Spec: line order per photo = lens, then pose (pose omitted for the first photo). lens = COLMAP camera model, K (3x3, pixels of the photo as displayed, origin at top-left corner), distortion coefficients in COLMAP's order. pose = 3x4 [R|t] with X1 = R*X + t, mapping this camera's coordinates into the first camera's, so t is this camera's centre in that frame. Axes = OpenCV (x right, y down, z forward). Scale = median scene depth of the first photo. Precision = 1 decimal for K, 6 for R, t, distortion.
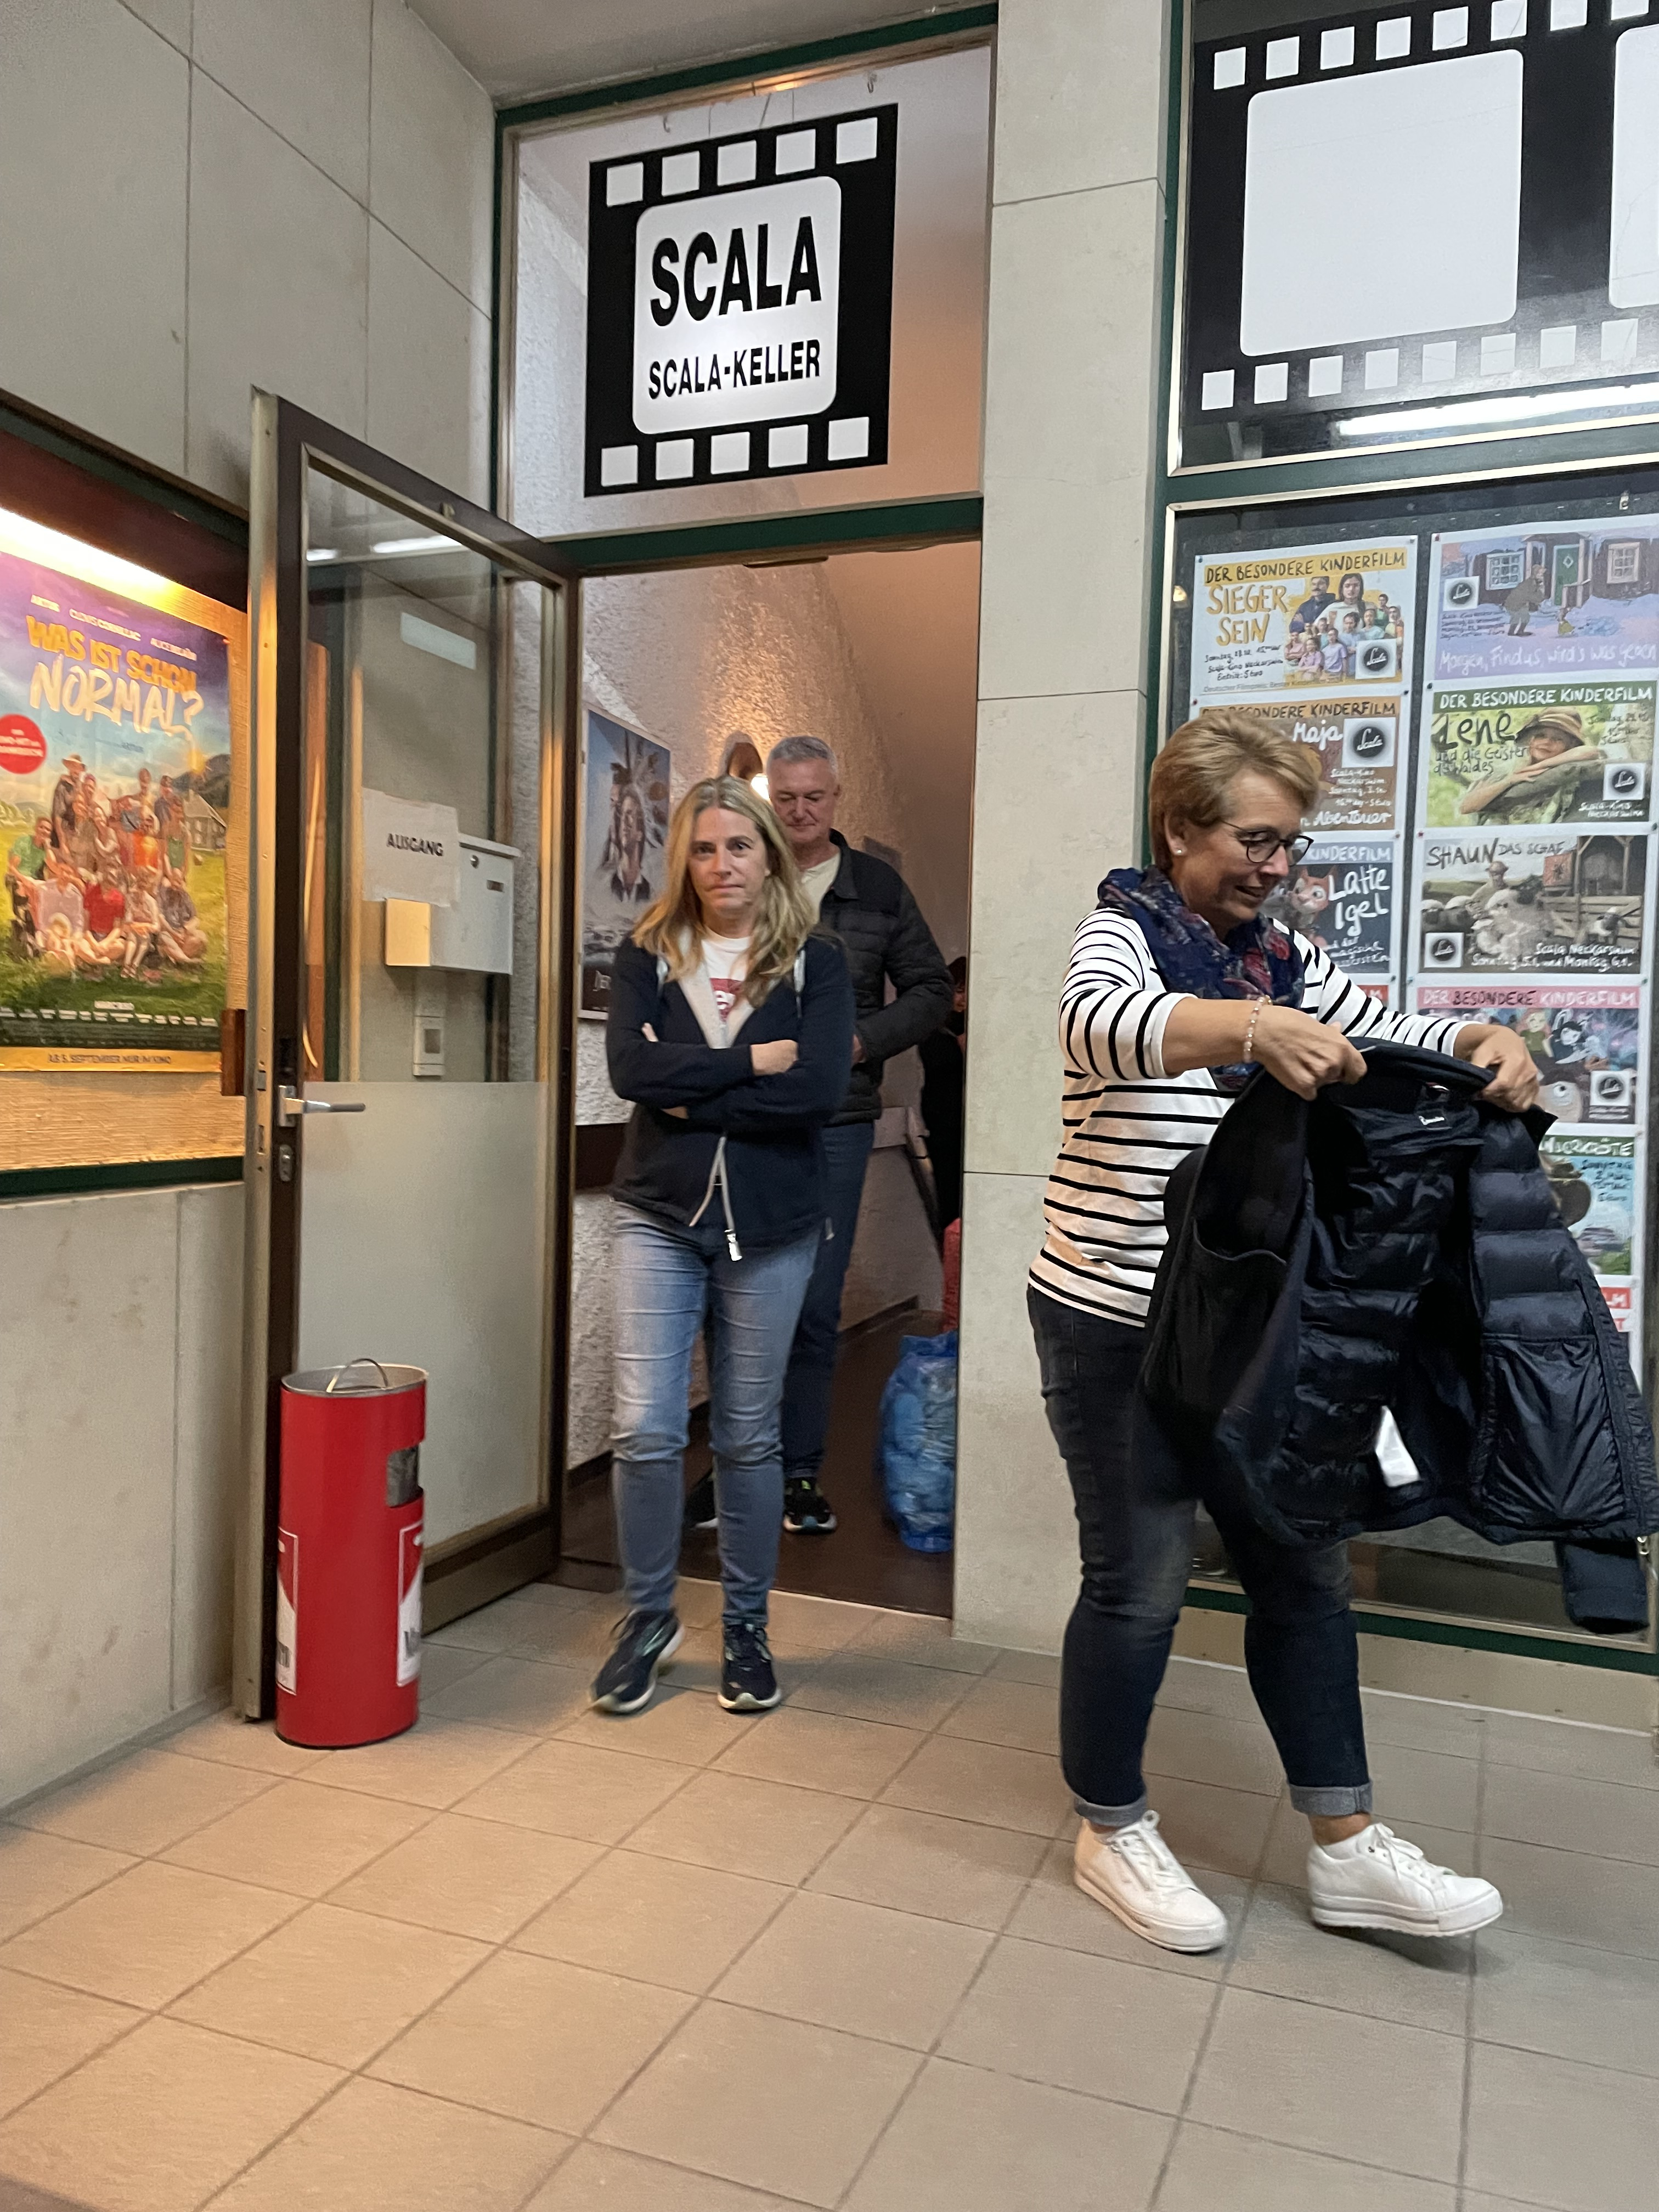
lens RADIAL K [[1661.1, 0, 845.1], [0, 1661.1, 1117.3], [0, 0, 1]] dist [0.082215, -0.103161]
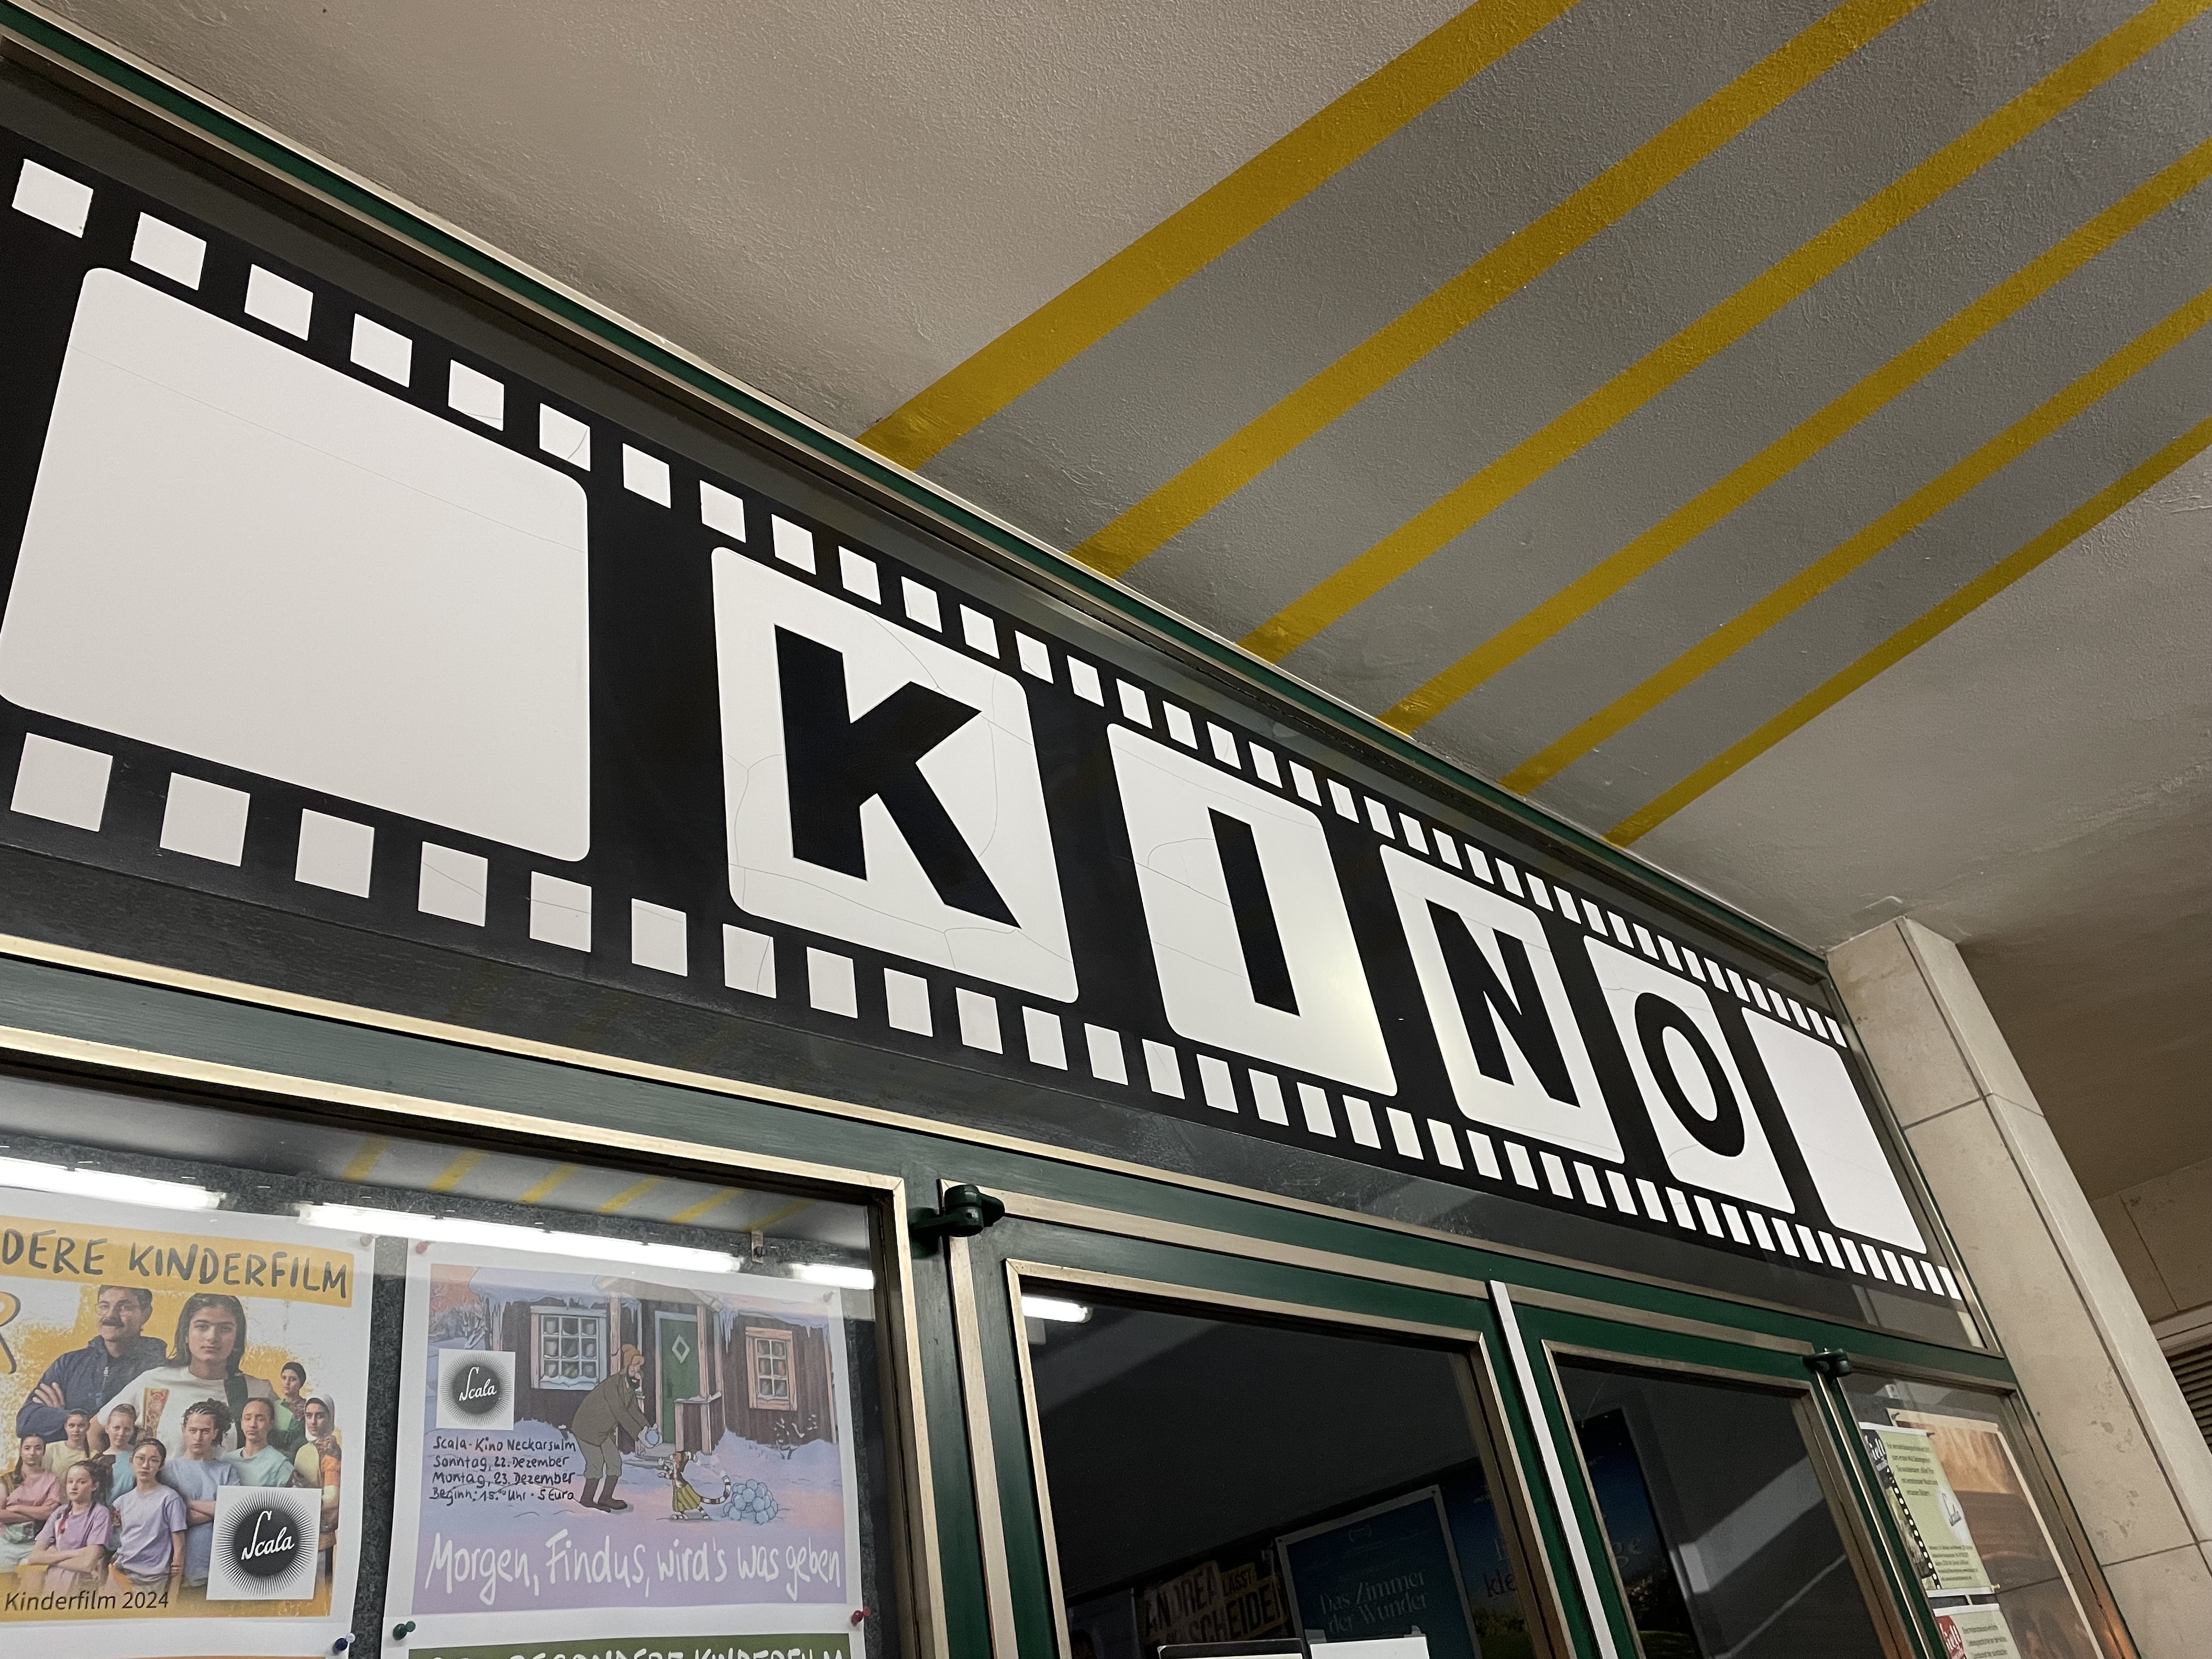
lens RADIAL K [[1661.1, 0, 1086.8], [0, 1661.1, 812.1], [0, 0, 1]] dist [0.082215, -0.103161]
pose [[0.399159, 0.416685, 0.816729, 0.031073], [0.197861, 0.830634, -0.520479, -0.180808], [-0.895278, 0.369352, 0.249109, 0.697526]]
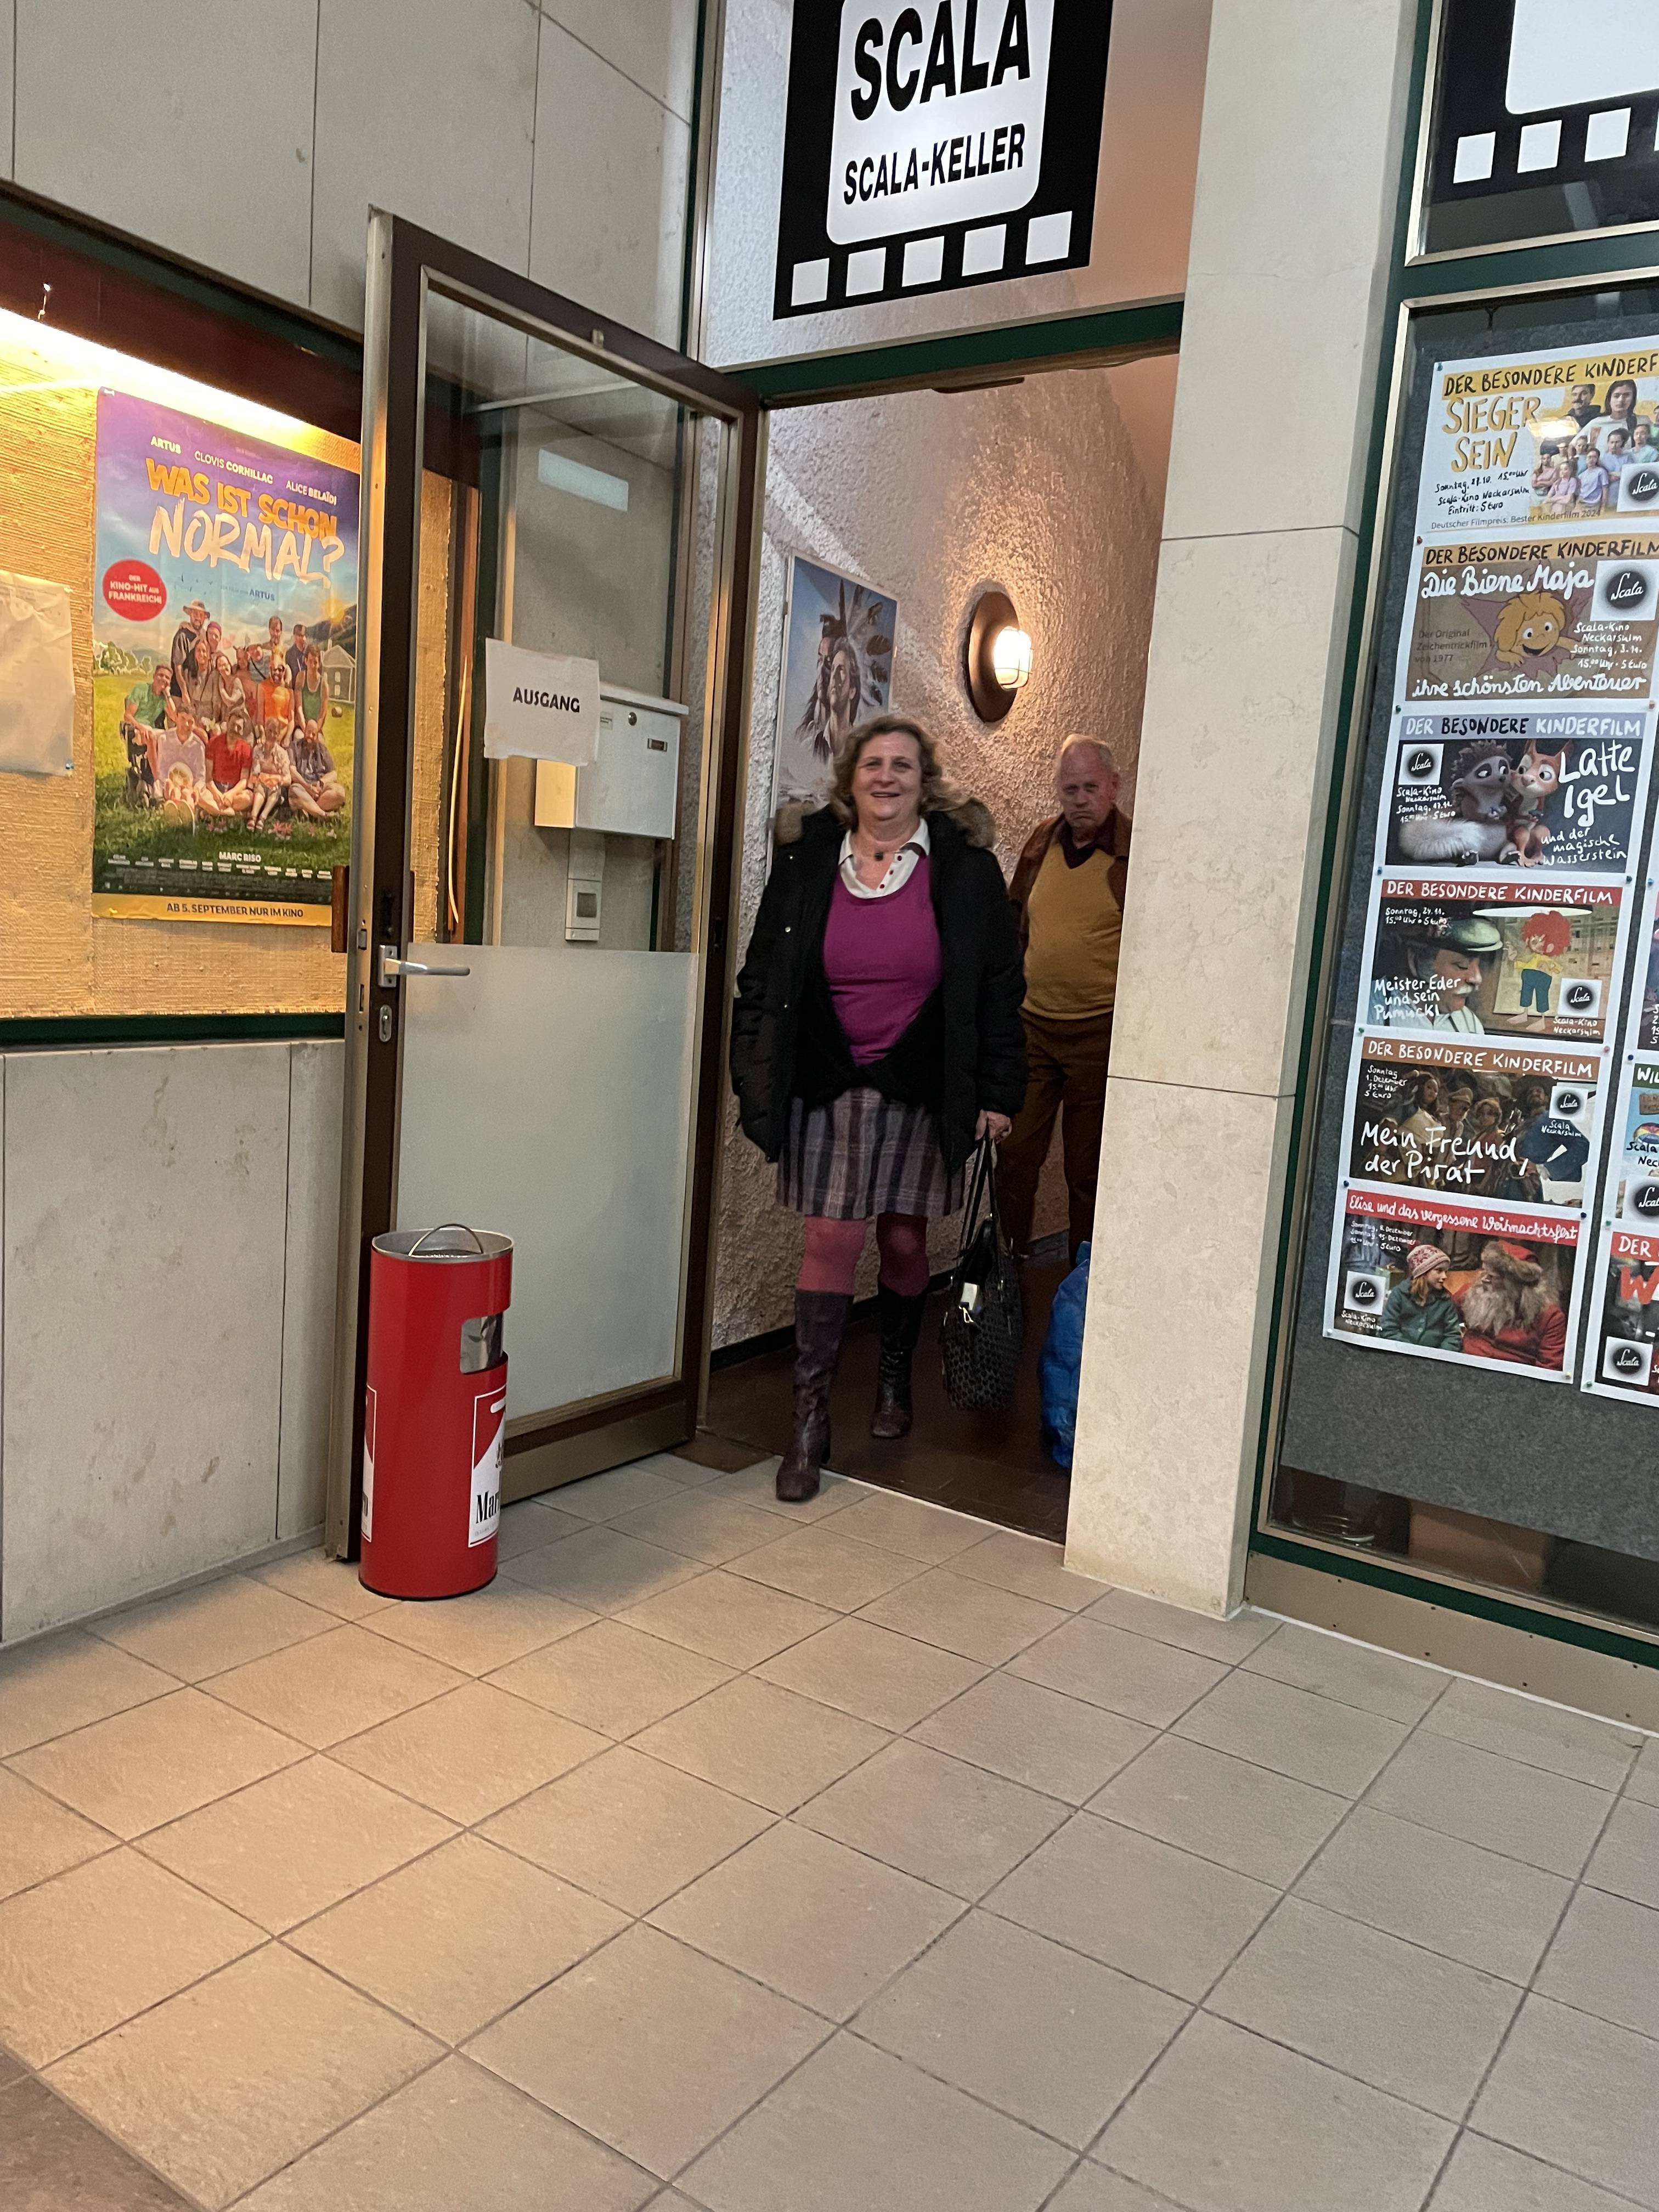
lens RADIAL K [[1661.1, 0, 818.3], [0, 1661.1, 1129.6], [0, 0, 1]] dist [0.082215, -0.103161]
pose [[0.971985, 0.073996, -0.223093, 0.130182], [-0.054000, 0.994064, 0.094445, -0.016271], [0.228757, -0.079752, 0.970211, 0.080755]]
